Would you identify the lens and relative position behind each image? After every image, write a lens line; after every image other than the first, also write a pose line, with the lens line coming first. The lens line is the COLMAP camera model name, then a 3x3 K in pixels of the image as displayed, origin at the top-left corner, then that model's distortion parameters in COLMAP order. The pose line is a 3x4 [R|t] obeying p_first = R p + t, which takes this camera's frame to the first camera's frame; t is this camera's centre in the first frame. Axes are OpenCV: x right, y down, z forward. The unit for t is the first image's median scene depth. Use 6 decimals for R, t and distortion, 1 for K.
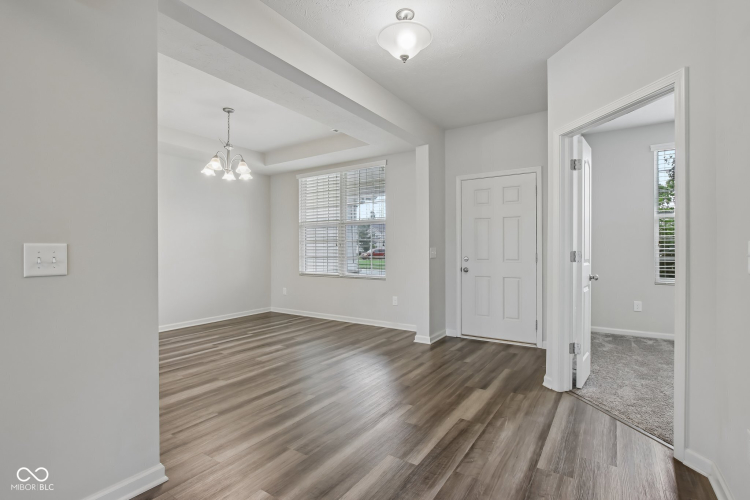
lens RADIAL K [[355.4, 0, 375.0], [0, 355.4, 250.0], [0, 0, 1]] dist [-0.019321, 0.000569]
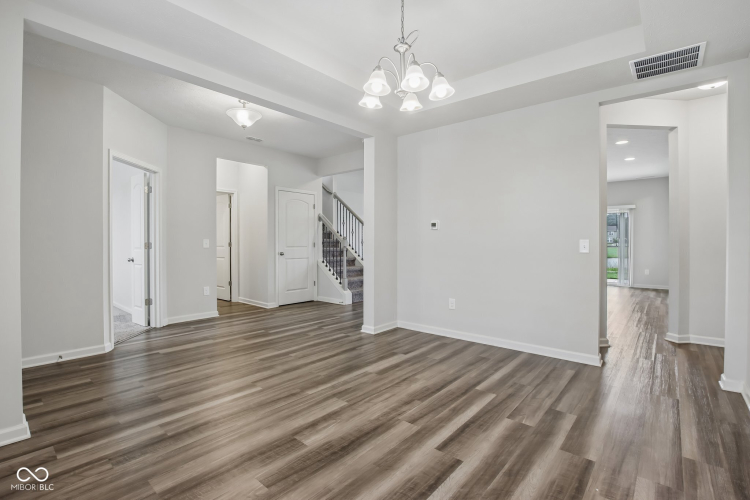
lens RADIAL K [[355.4, 0, 375.0], [0, 355.4, 250.0], [0, 0, 1]] dist [-0.019321, 0.000569]
pose [[-0.992309, -0.000563, 0.123781, -0.462302], [0.002401, 0.999714, 0.023790, 0.001274], [-0.123759, 0.023905, -0.992024, 1.614761]]
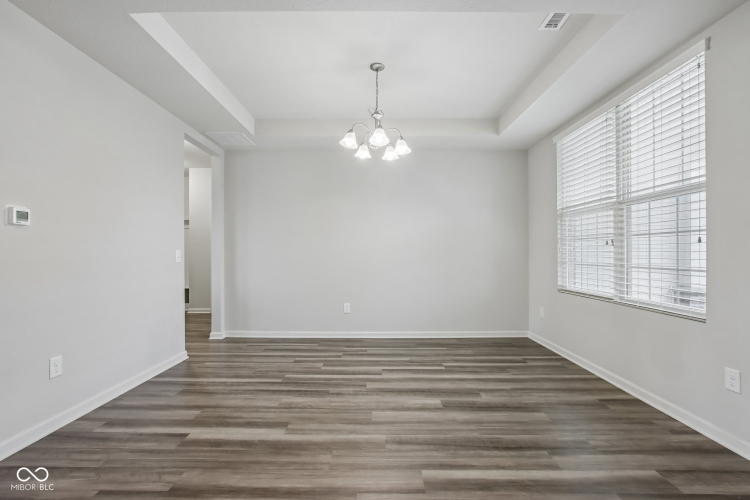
lens RADIAL K [[346.6, 0, 375.0], [0, 346.6, 250.0], [0, 0, 1]] dist [-0.016986, 0.000296]
pose [[0.547952, -0.005787, -0.836489, 0.213268], [-0.002048, 0.999964, -0.008259, 0.003626], [0.836507, 0.006238, 0.547921, 0.624241]]
